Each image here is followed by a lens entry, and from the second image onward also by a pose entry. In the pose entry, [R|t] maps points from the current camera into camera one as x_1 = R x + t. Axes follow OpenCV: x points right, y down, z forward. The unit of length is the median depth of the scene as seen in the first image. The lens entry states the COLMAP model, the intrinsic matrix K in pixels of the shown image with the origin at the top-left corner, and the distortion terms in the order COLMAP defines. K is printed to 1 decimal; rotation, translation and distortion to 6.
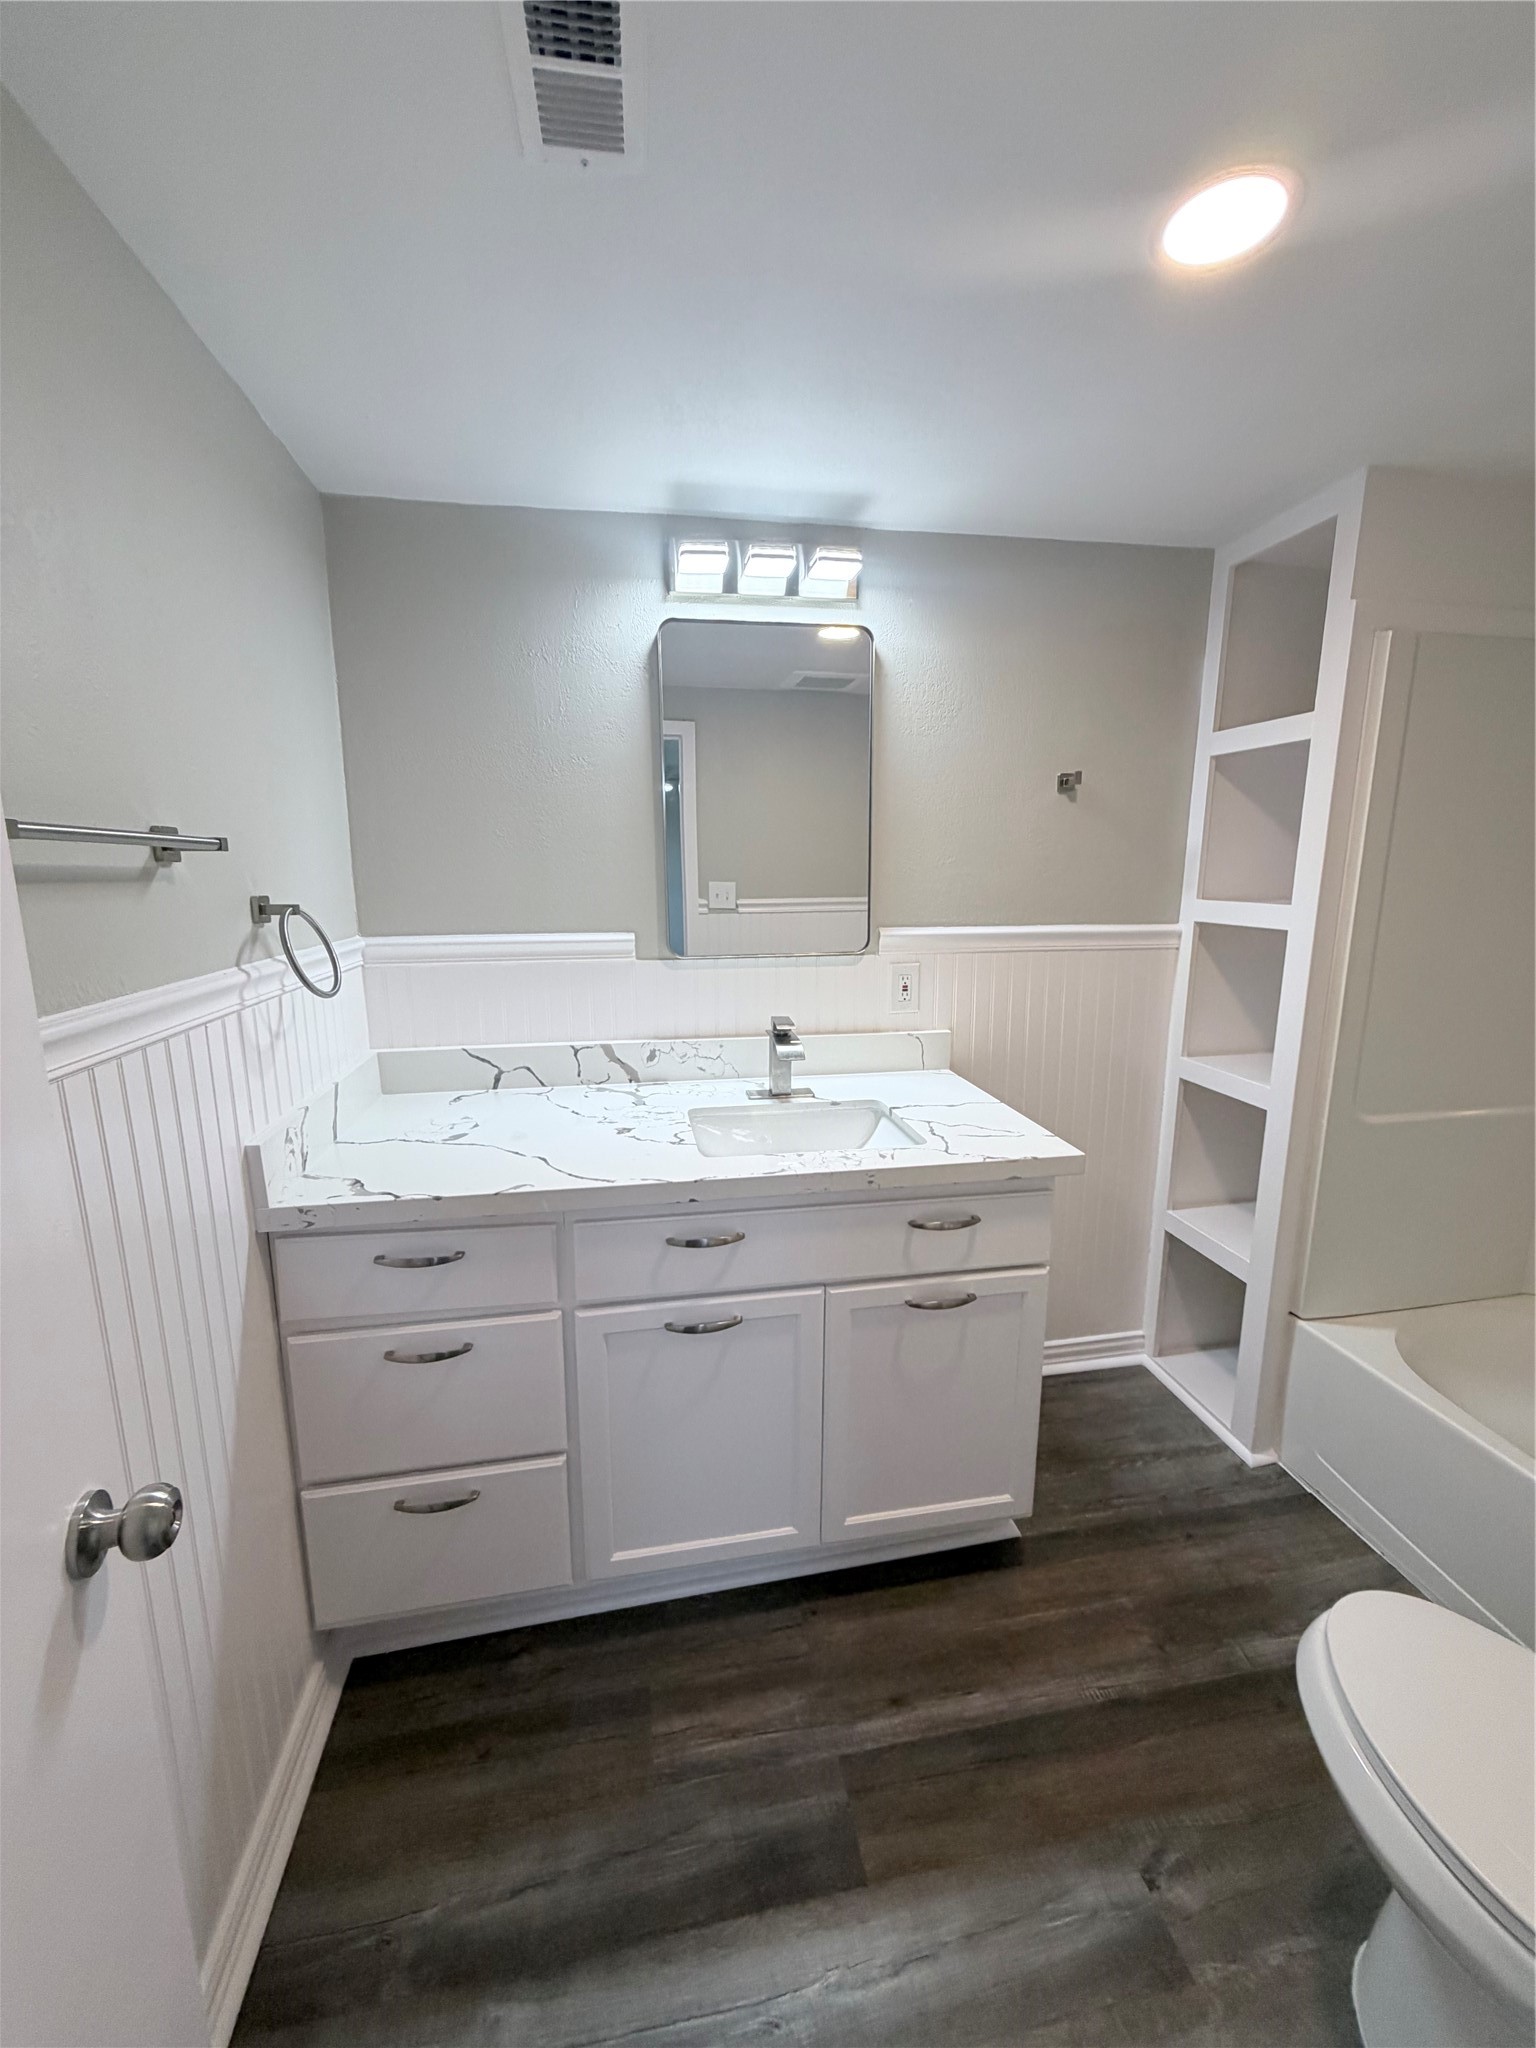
lens RADIAL K [[809.9, 0, 768.0], [0, 809.9, 1024.0], [0, 0, 1]] dist [0.000478, -0.000012]
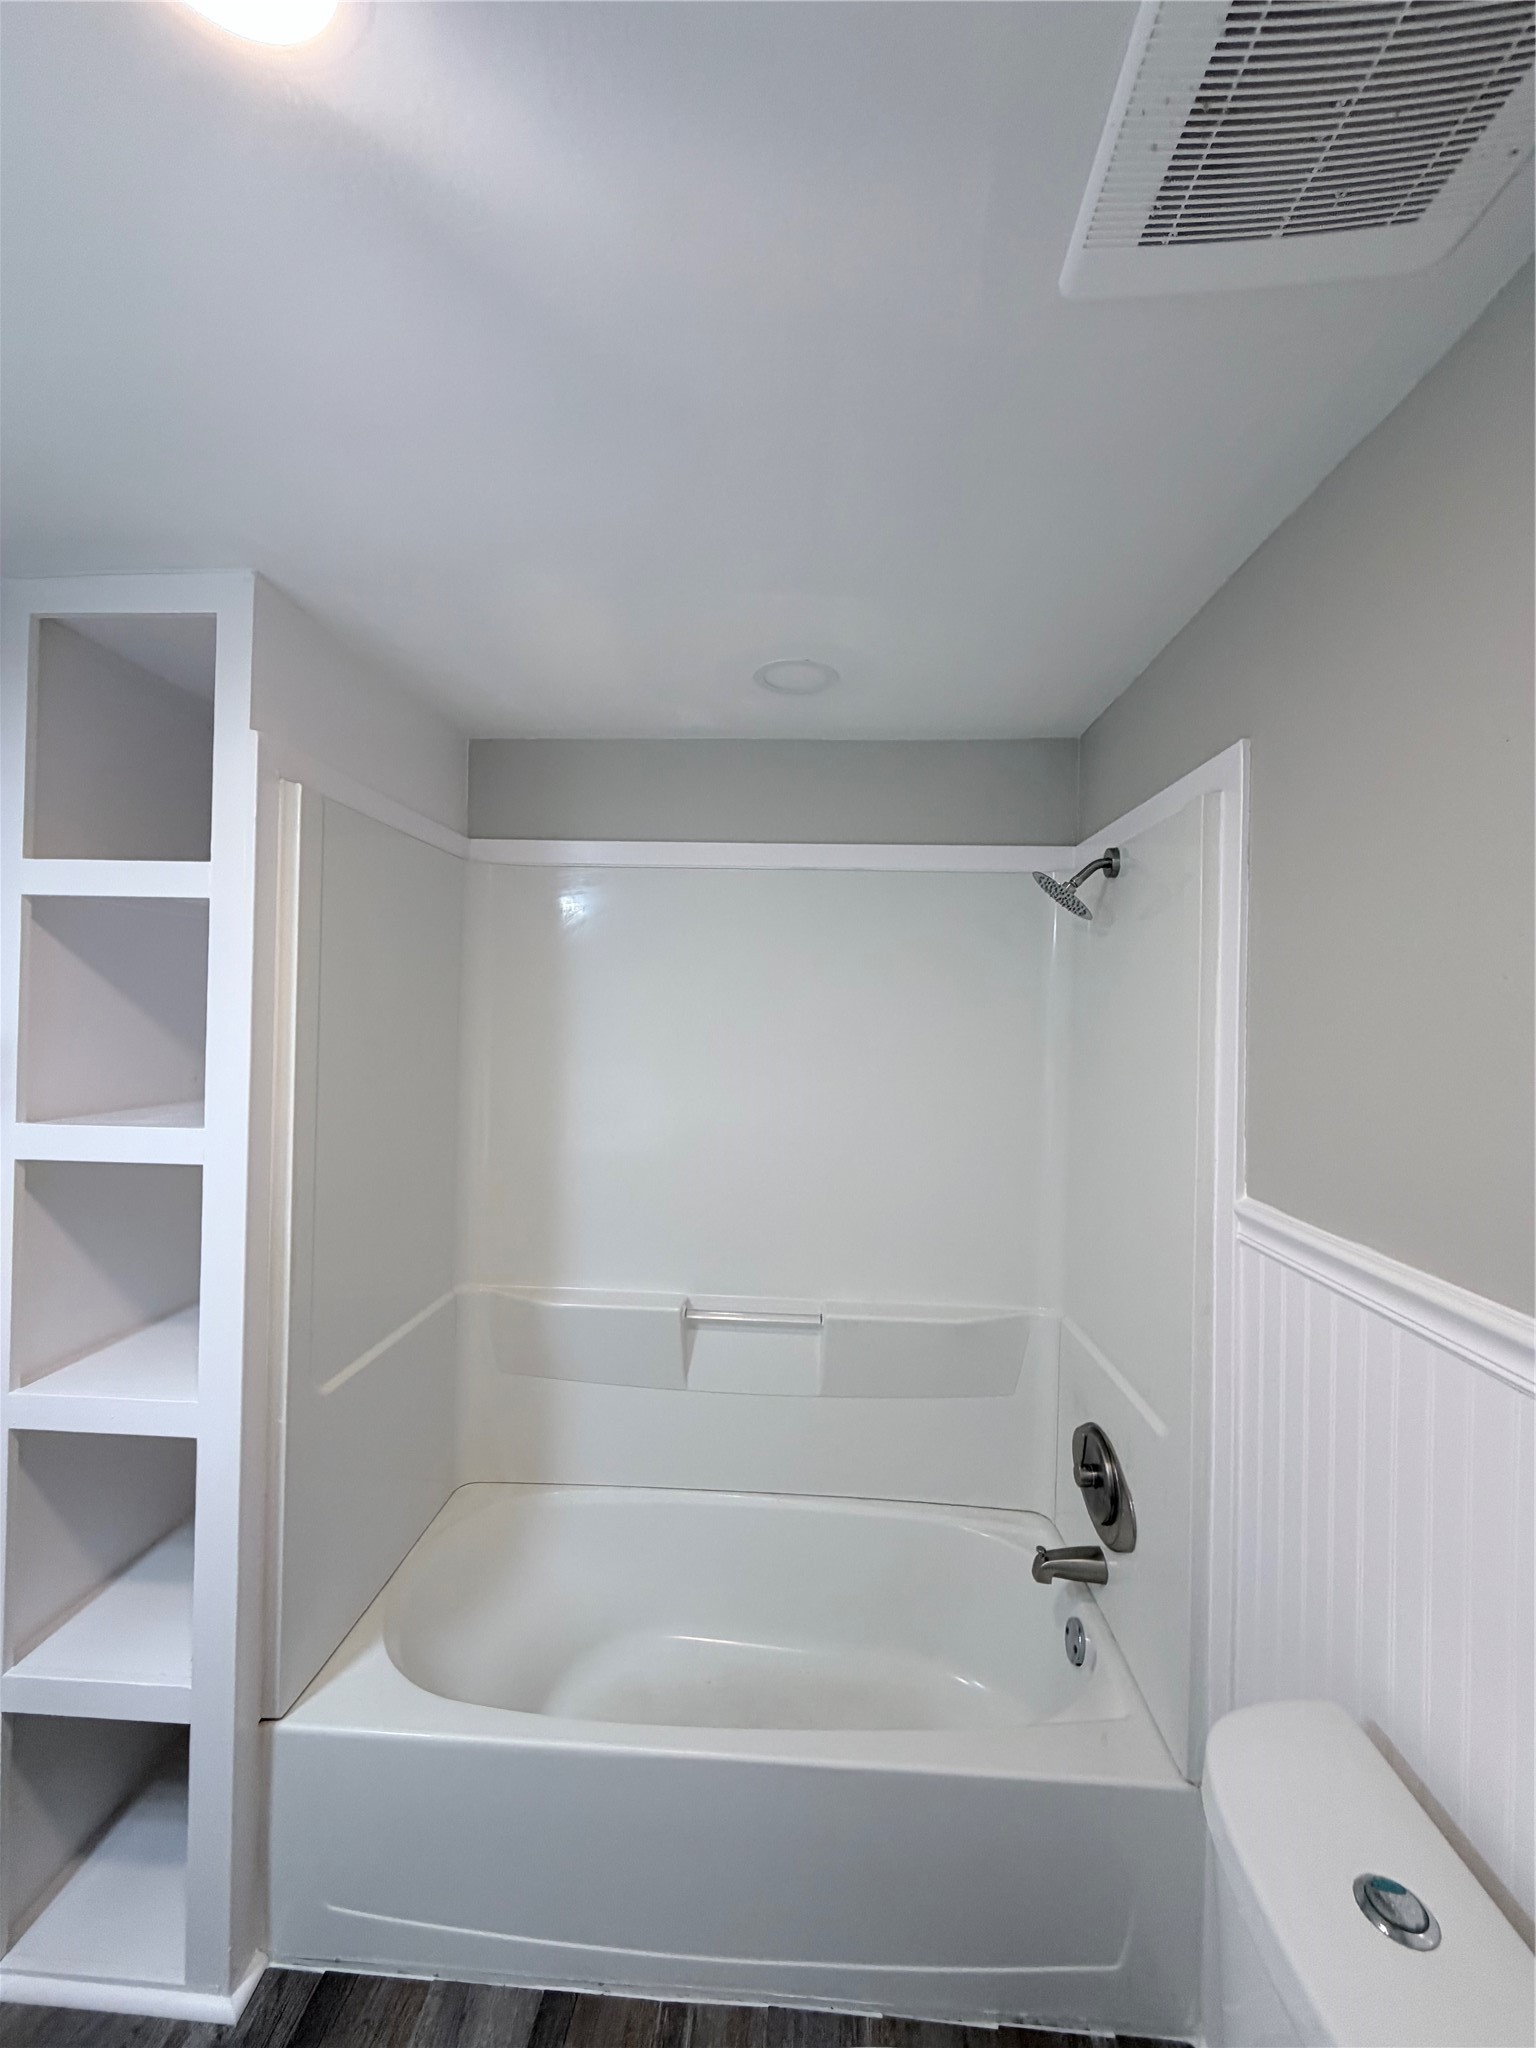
lens RADIAL K [[809.9, 0, 768.0], [0, 809.9, 1024.0], [0, 0, 1]] dist [0.000478, -0.000012]
pose [[0.233842, 0.009999, 0.972223, 0.087304], [0.169808, 0.984158, -0.050965, -0.115582], [-0.957331, 0.177009, 0.228440, 0.364037]]
